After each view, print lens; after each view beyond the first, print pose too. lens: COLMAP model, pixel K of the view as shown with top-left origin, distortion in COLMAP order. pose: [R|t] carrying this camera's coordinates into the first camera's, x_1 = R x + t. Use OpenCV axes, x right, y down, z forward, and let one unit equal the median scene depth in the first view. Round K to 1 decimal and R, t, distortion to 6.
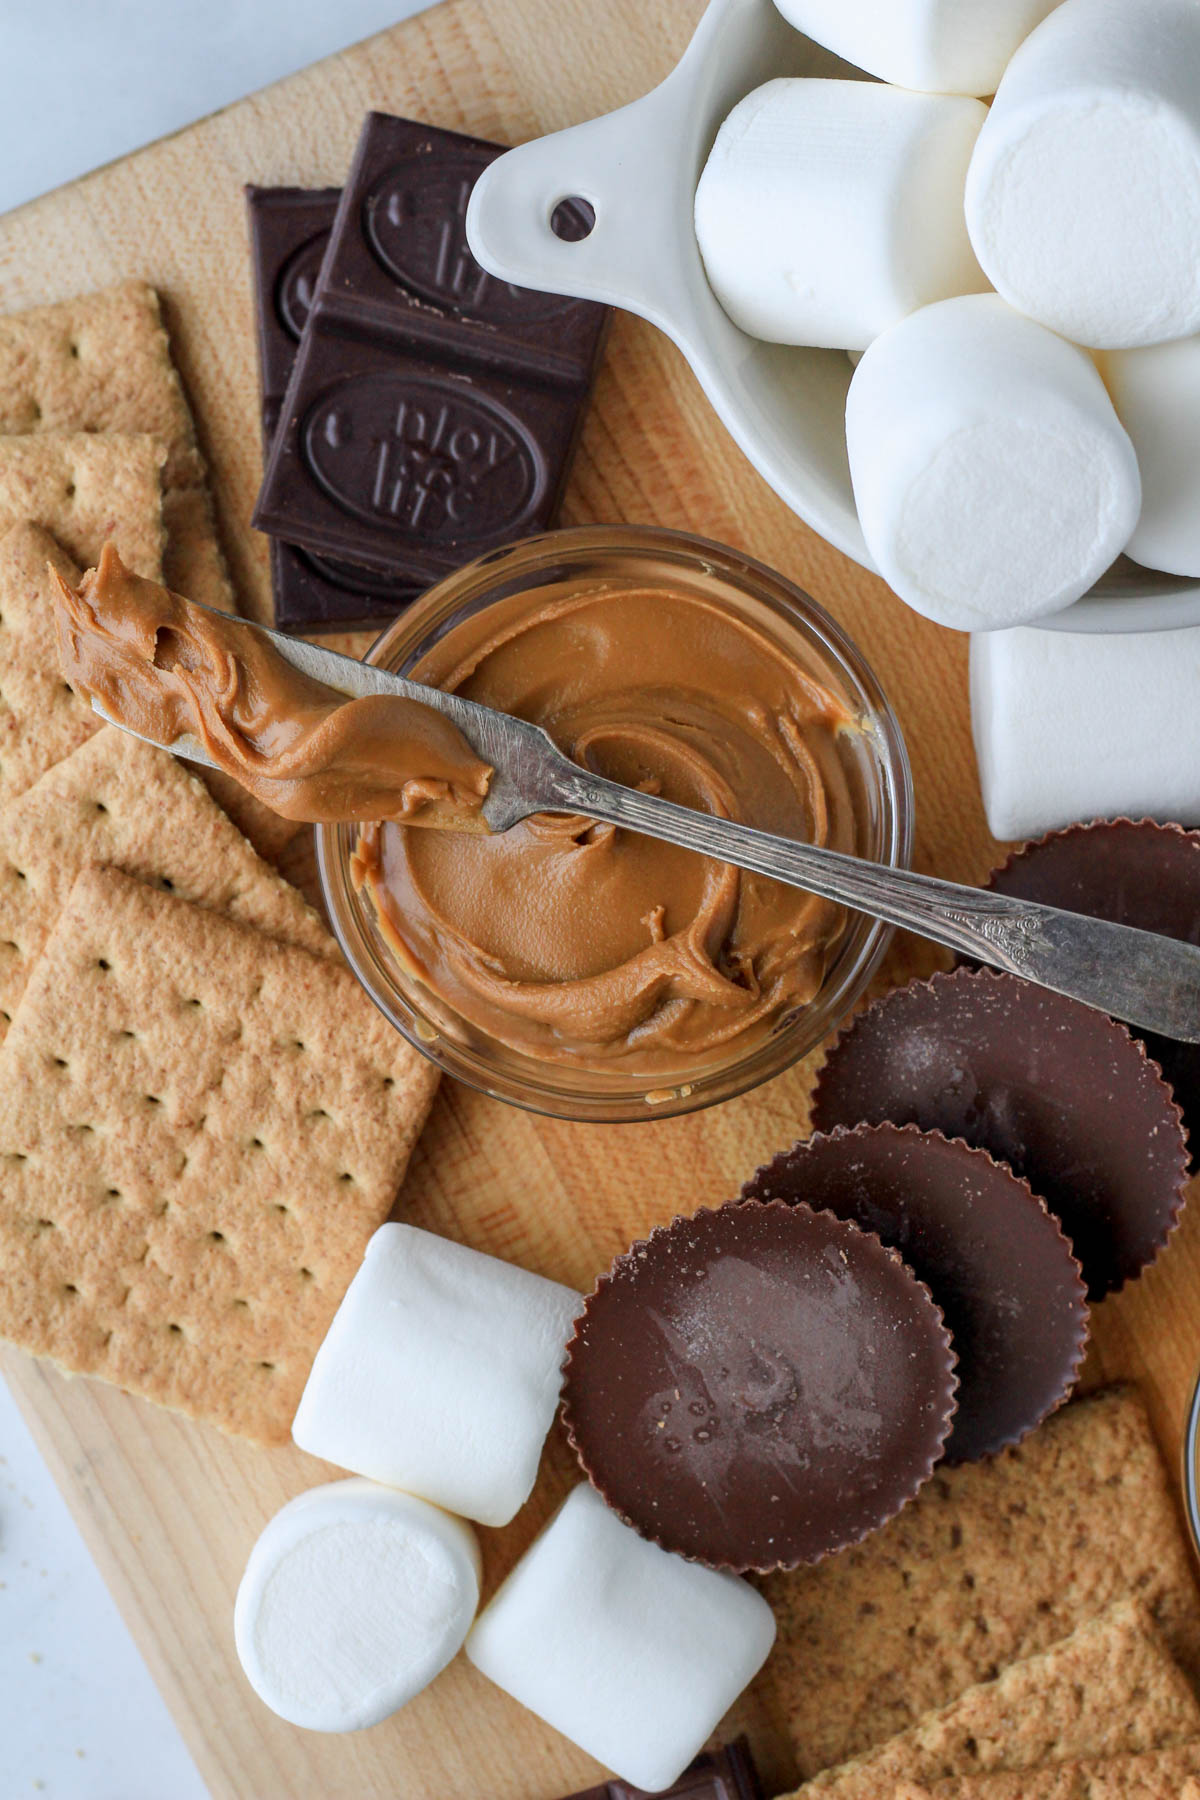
lens RADIAL K [[4608.2, 0, 600.0], [0, 4608.2, 900.0], [0, 0, 1]] dist [-0.164110, -0.092036]
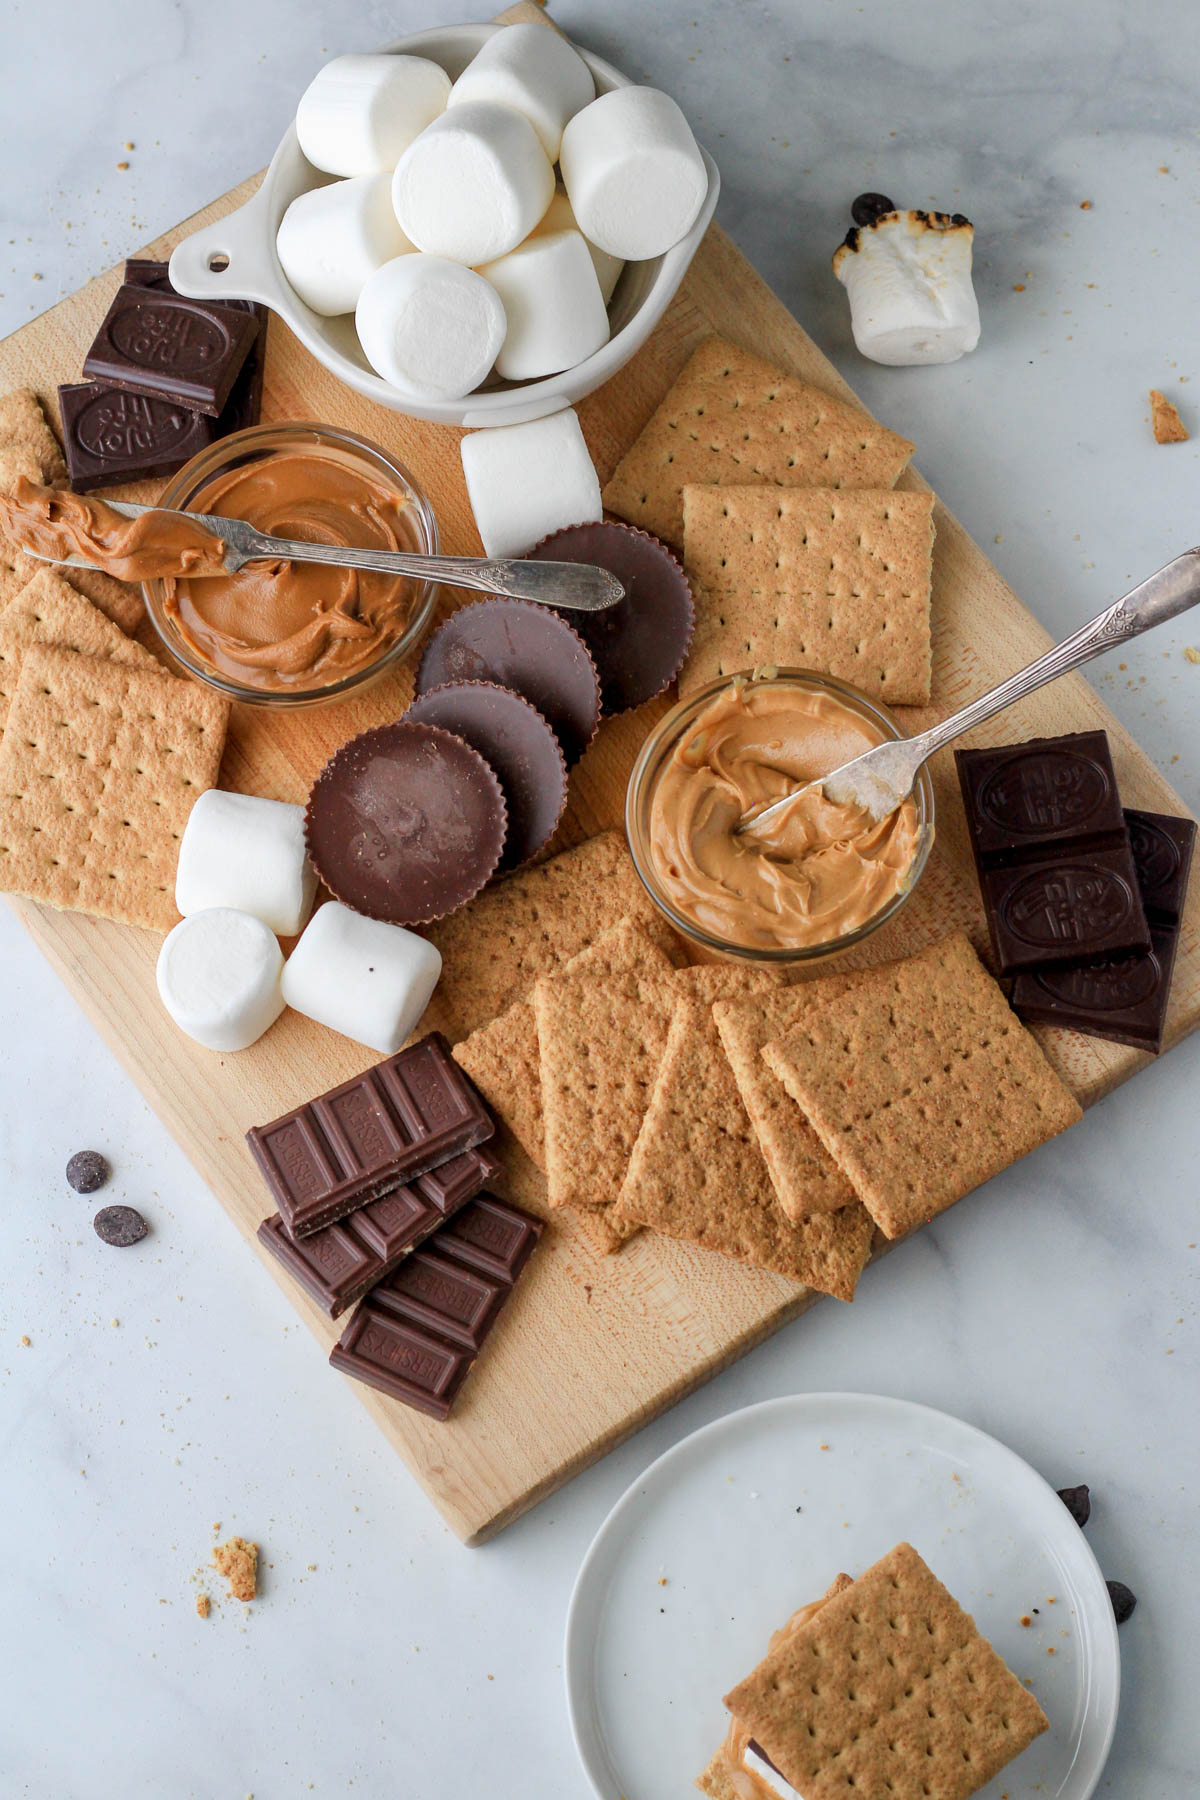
lens RADIAL K [[4608.2, 0, 600.0], [0, 4608.2, 900.0], [0, 0, 1]] dist [-0.164110, -0.092036]
pose [[0.985358, -0.170233, 0.009454, 0.089206], [0.165559, 0.942108, -0.291586, 0.705700], [0.040731, 0.288882, 0.956498, -0.831417]]
